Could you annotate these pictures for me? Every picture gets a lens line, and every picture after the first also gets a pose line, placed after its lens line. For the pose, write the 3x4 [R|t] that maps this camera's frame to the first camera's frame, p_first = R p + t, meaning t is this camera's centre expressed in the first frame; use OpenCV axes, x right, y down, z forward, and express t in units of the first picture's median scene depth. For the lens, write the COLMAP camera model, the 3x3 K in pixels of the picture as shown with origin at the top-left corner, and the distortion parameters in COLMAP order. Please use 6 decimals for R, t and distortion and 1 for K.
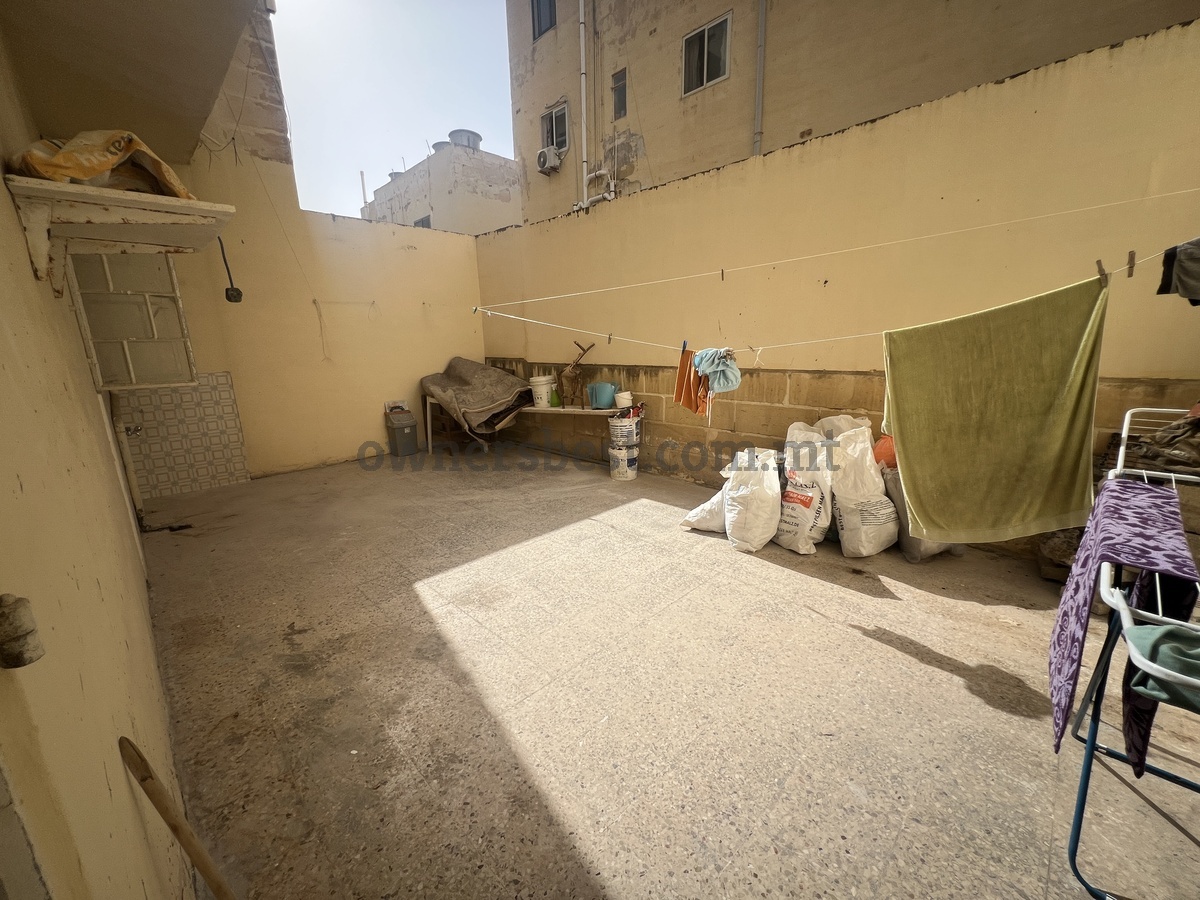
lens RADIAL K [[479.7, 0, 600.0], [0, 479.7, 450.0], [0, 0, 1]] dist [-0.001293, -0.000203]
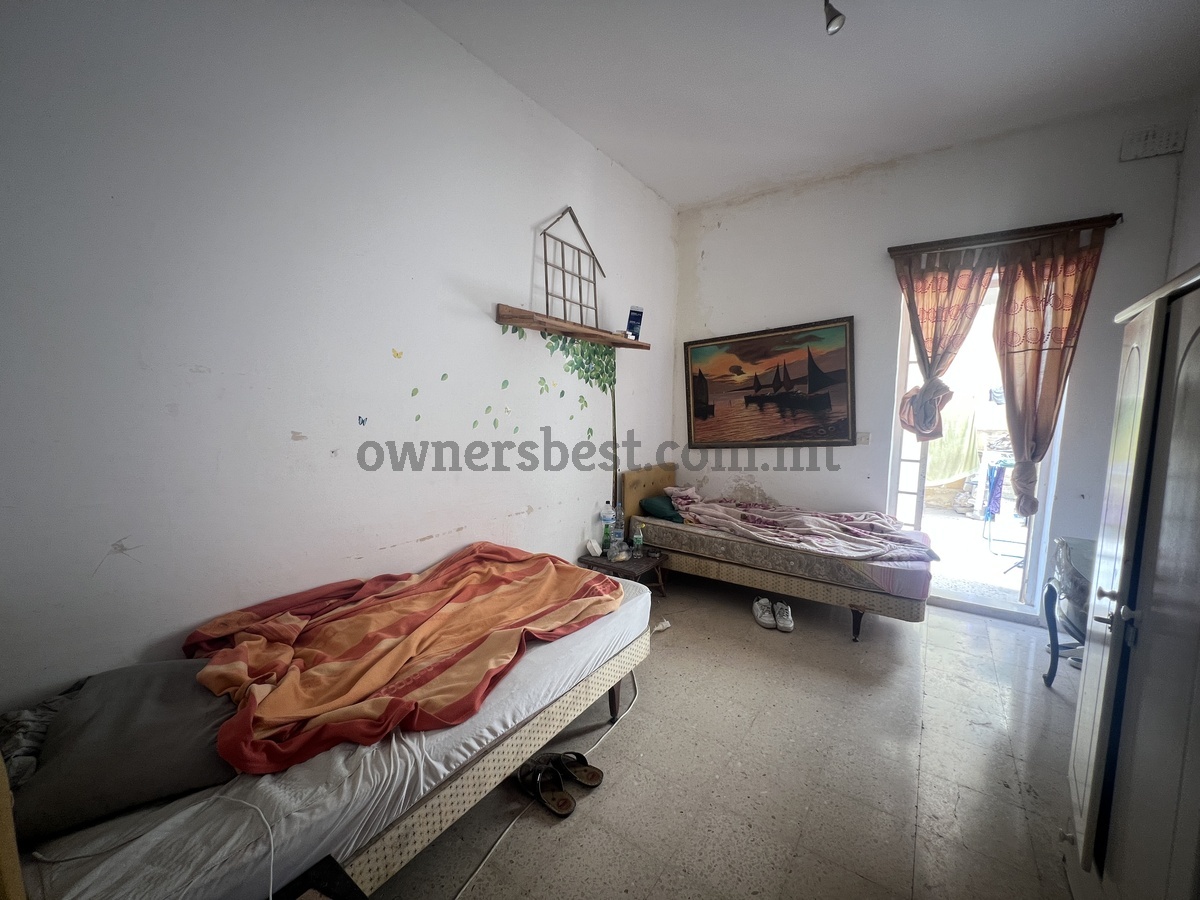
lens RADIAL K [[479.7, 0, 600.0], [0, 479.7, 450.0], [0, 0, 1]] dist [-0.001293, -0.000203]
pose [[0.979925, 0.027186, 0.197502, -1.914516], [-0.001089, 0.991374, -0.131062, 0.400261], [-0.199362, 0.128216, 0.971502, -1.481979]]
